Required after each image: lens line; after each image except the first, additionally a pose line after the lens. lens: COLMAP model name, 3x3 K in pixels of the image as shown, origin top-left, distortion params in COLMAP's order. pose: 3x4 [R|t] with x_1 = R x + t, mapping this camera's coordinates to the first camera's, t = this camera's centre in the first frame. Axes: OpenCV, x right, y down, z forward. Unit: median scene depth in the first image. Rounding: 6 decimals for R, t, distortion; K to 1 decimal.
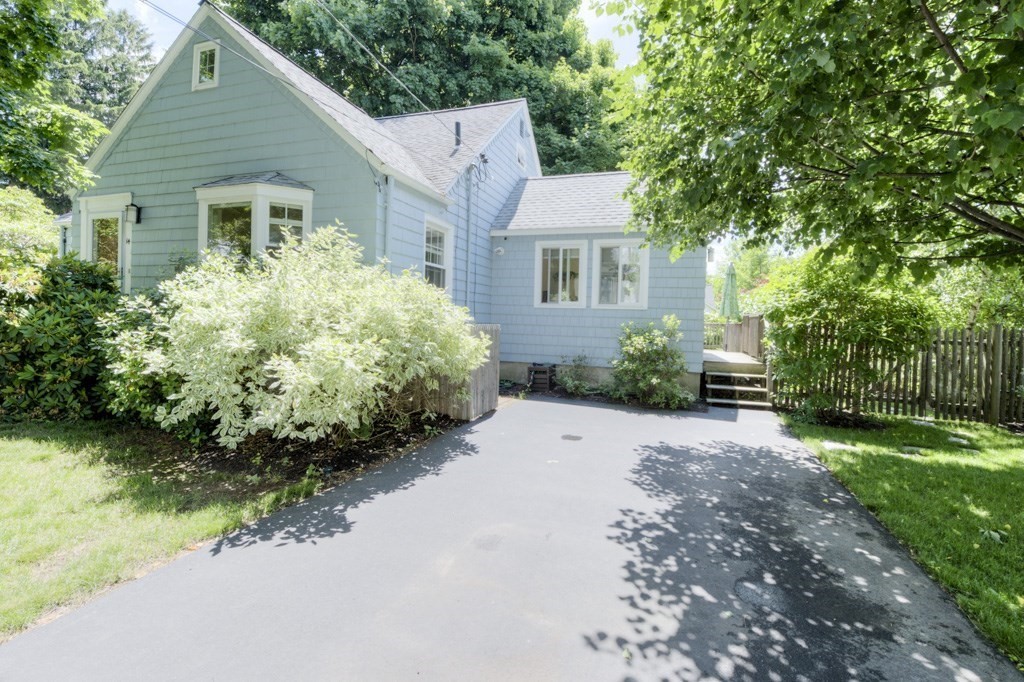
lens RADIAL K [[425.5, 0, 517.3], [0, 425.5, 322.5], [0, 0, 1]] dist [-0.002196, -0.000422]
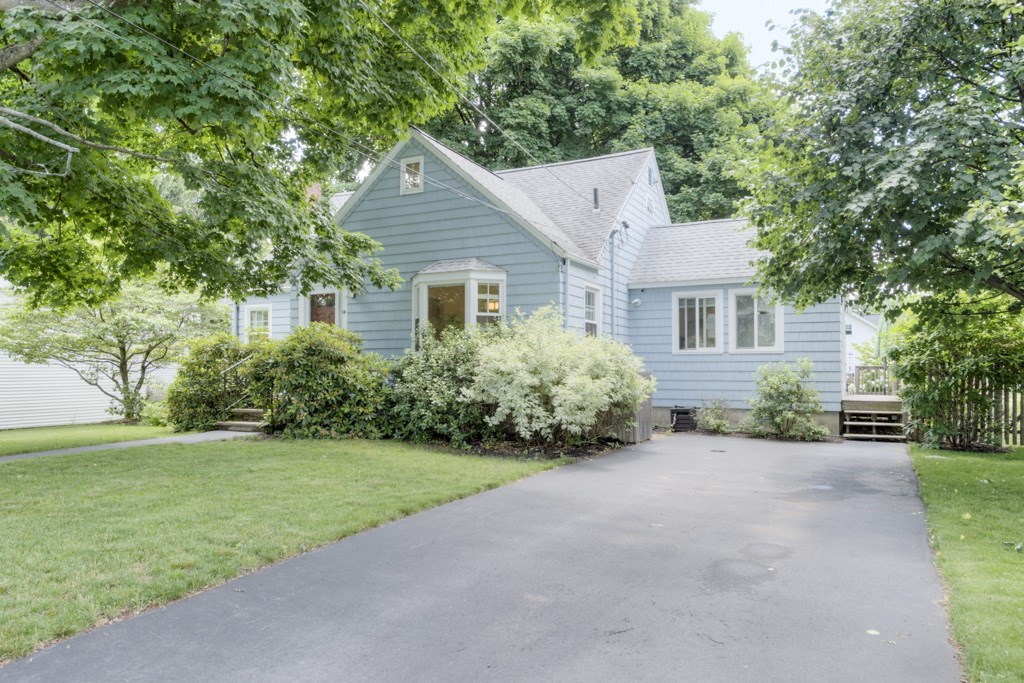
lens RADIAL K [[664.4, 0, 512.0], [0, 664.4, 341.5], [0, 0, 1]] dist [0.009751, 0.001449]
pose [[0.989402, -0.032819, -0.141446, -0.124479], [0.025280, 0.998179, -0.054773, 0.014770], [0.142986, 0.050617, 0.988430, -0.712376]]
